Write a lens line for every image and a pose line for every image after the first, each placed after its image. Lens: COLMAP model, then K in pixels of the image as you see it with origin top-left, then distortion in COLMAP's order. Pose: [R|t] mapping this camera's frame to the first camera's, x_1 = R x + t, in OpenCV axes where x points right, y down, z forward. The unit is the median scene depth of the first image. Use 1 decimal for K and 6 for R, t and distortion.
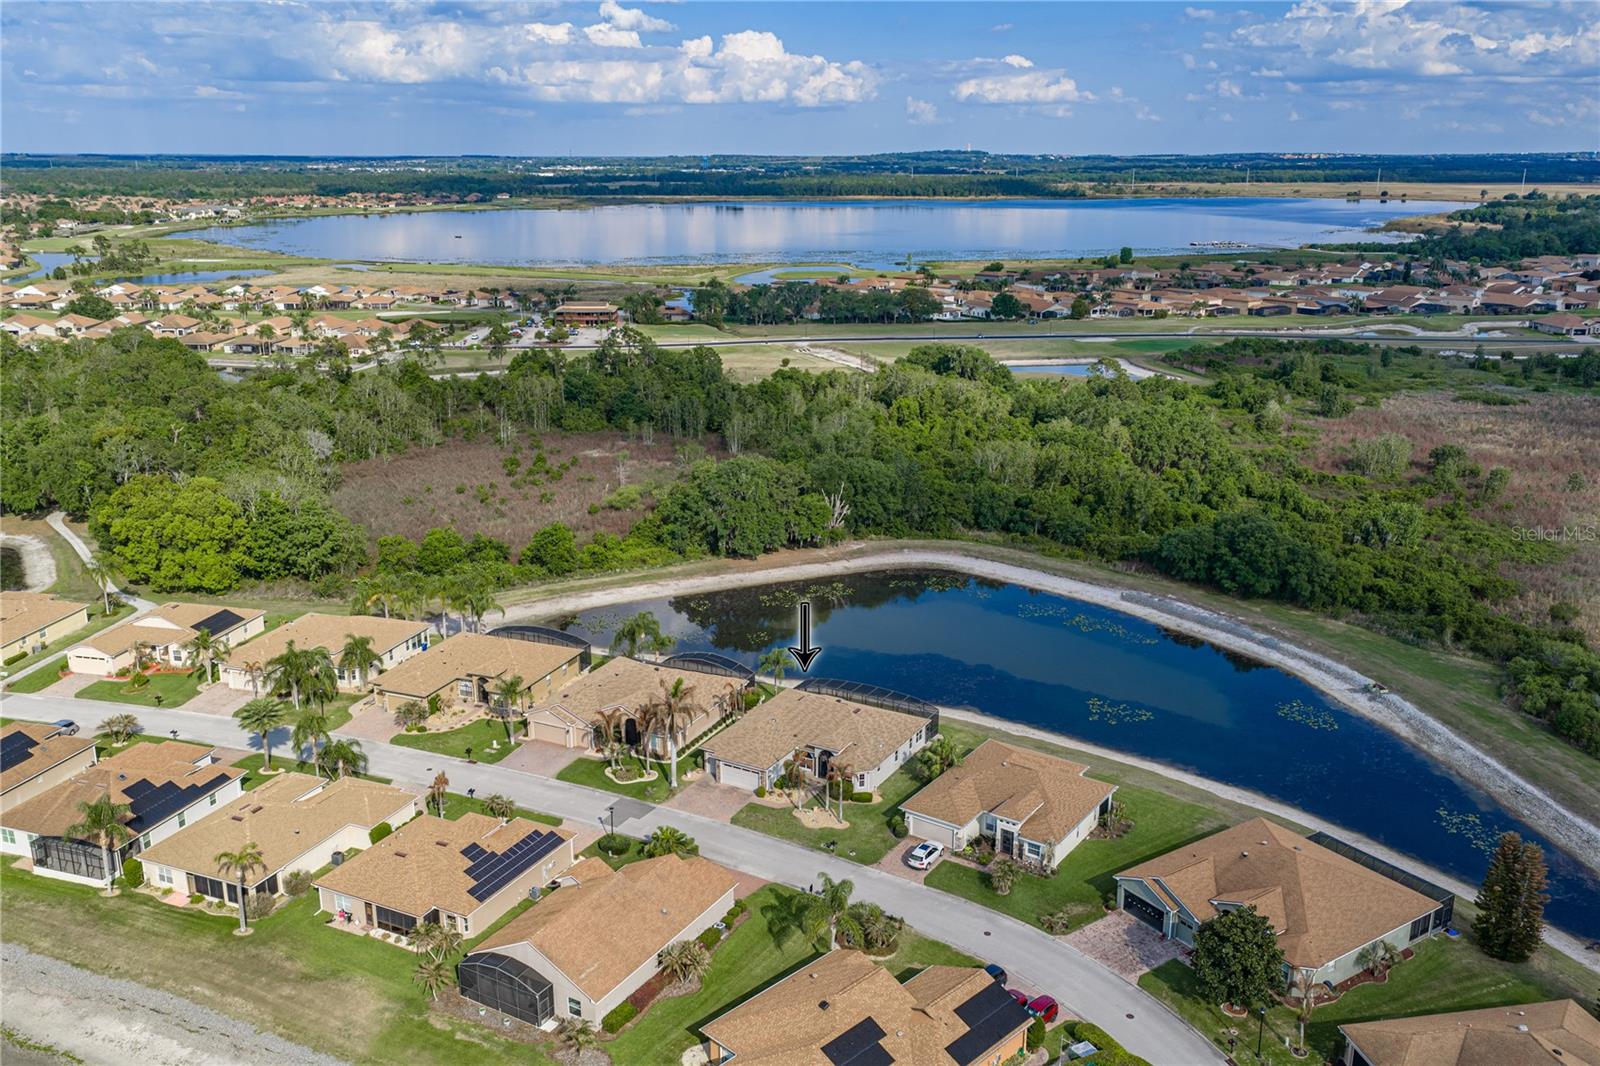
lens RADIAL K [[1328.9, 0, 798.7], [0, 1328.9, 535.7], [0, 0, 1]] dist [0.047129, -0.038560]
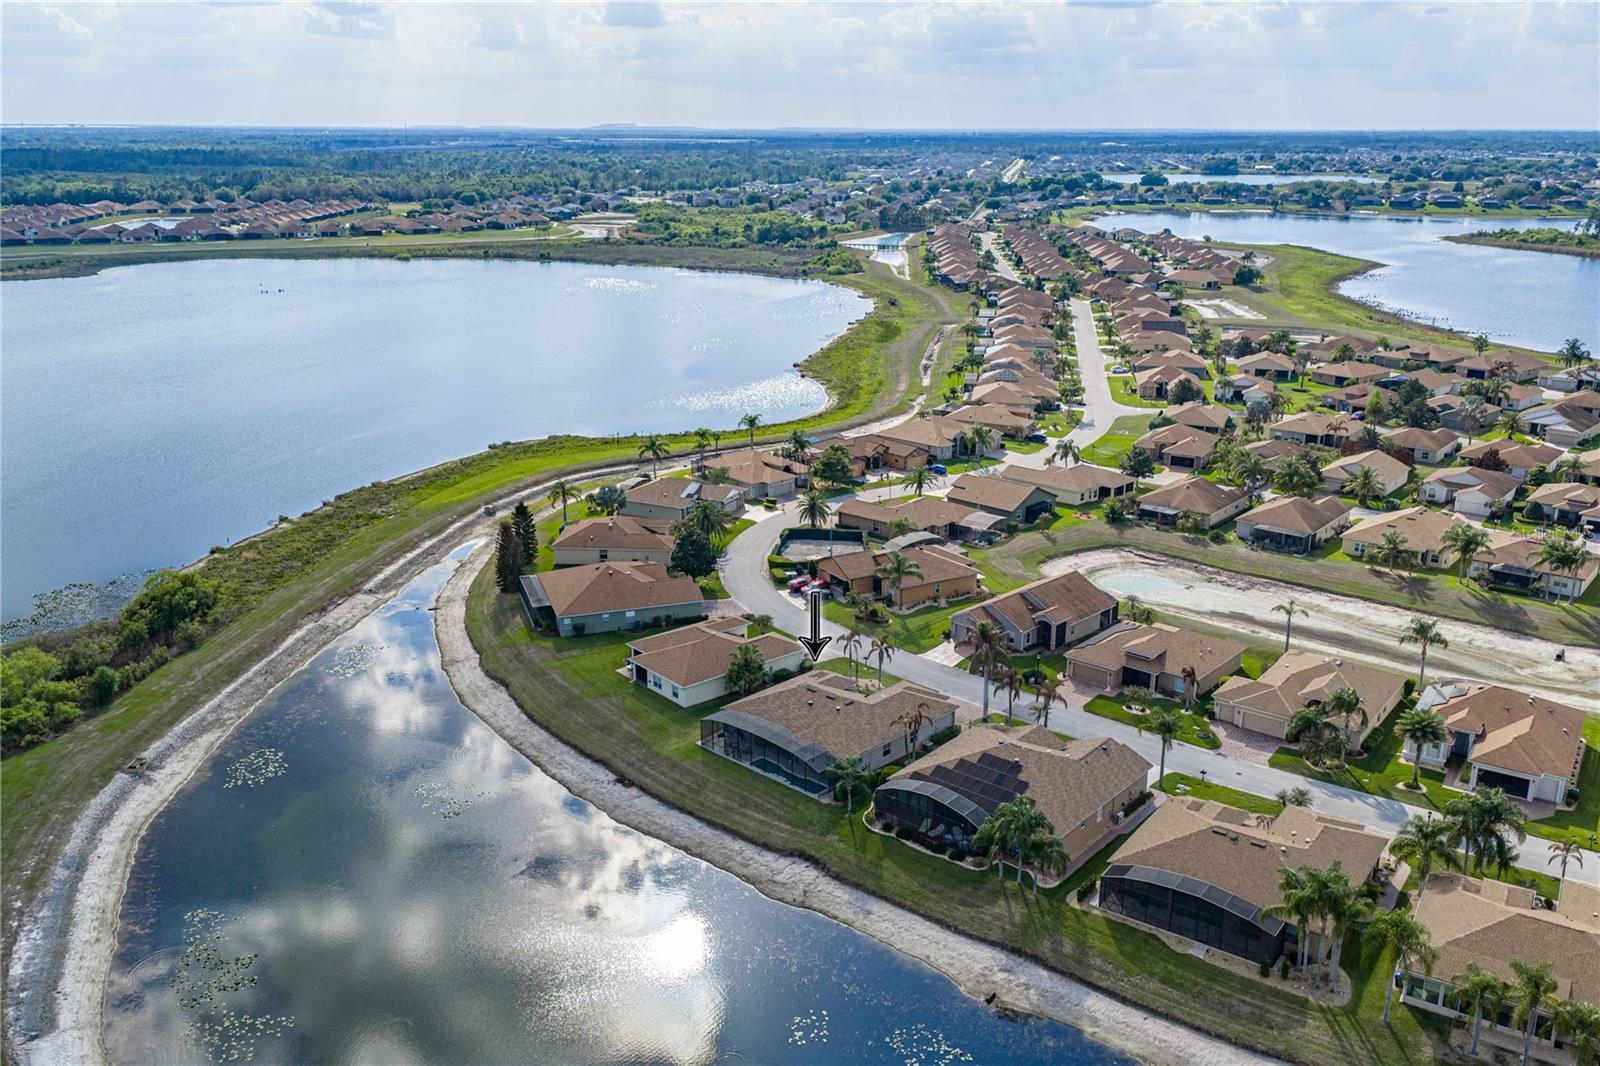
lens RADIAL K [[1328.9, 0, 798.7], [0, 1328.9, 535.7], [0, 0, 1]] dist [0.047129, -0.038560]
pose [[-0.968938, -0.075050, 0.235642, -0.144428], [0.065429, 0.841092, 0.536920, -0.396878], [-0.238493, 0.535660, -0.810055, 1.383299]]
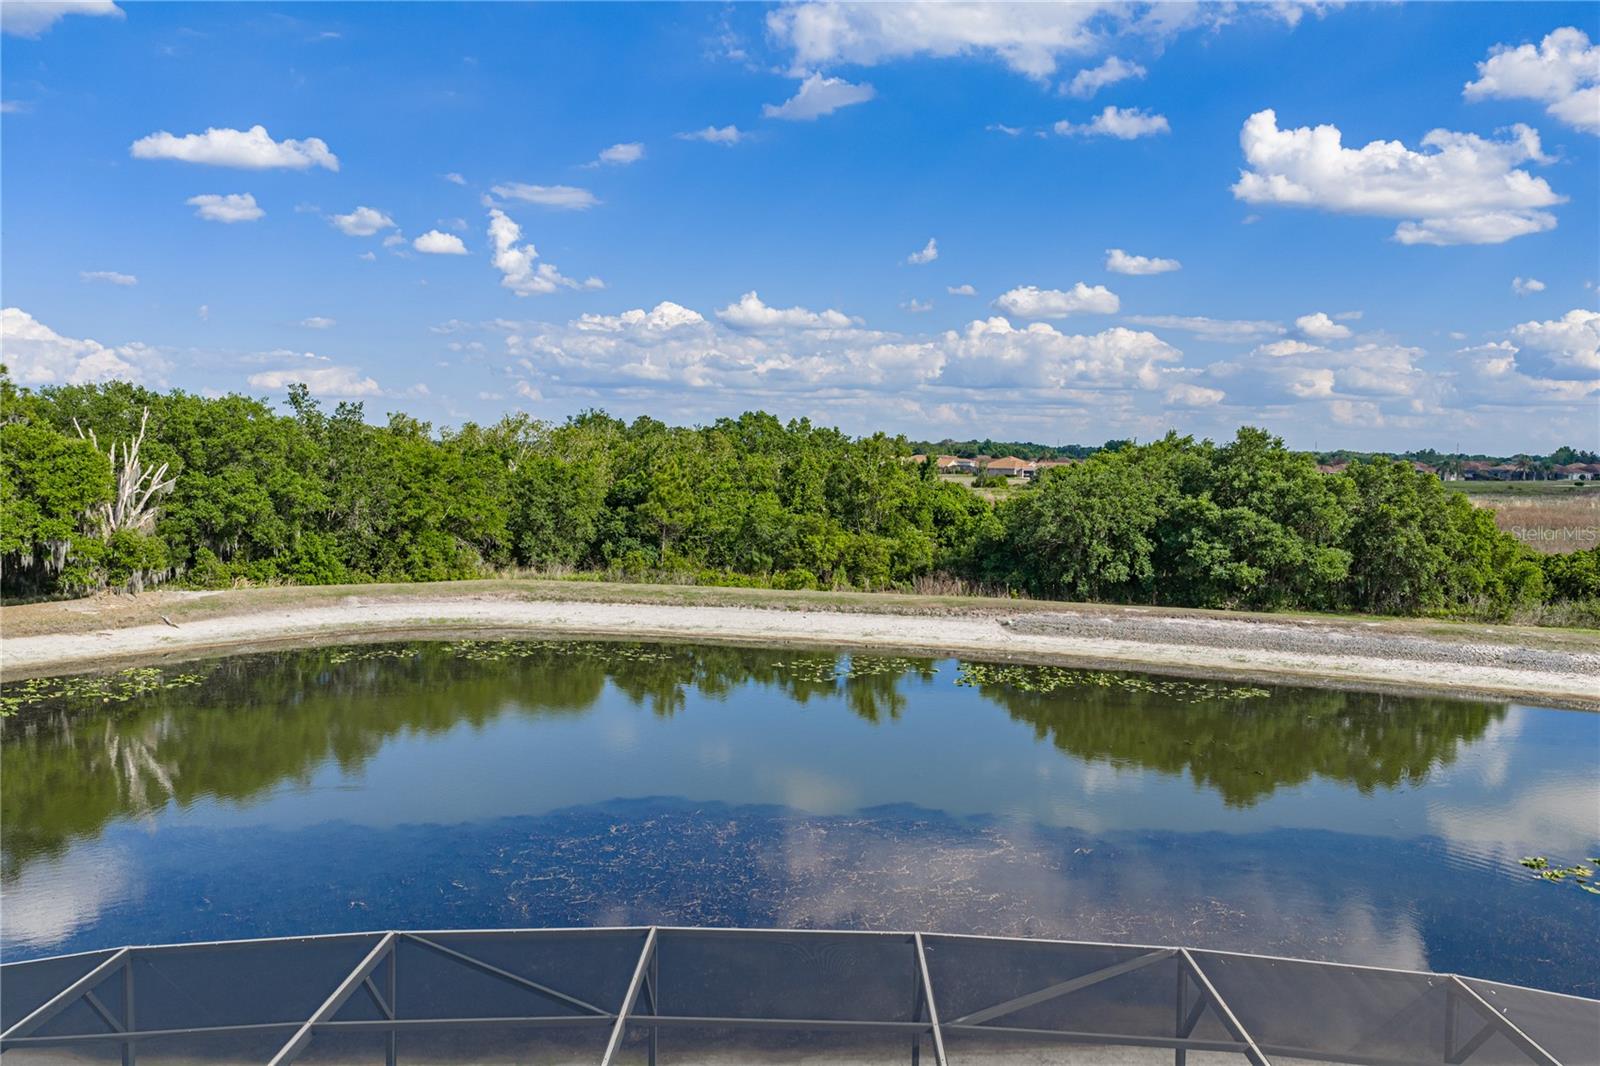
lens RADIAL K [[1317.6, 0, 799.7], [0, 1317.6, 539.2], [0, 0, 1]] dist [0.030768, -0.004751]
pose [[0.875630, -0.019486, 0.482588, 0.019042], [0.119761, 0.976741, -0.177861, 0.089303], [-0.467898, 0.213536, 0.857598, 0.794606]]
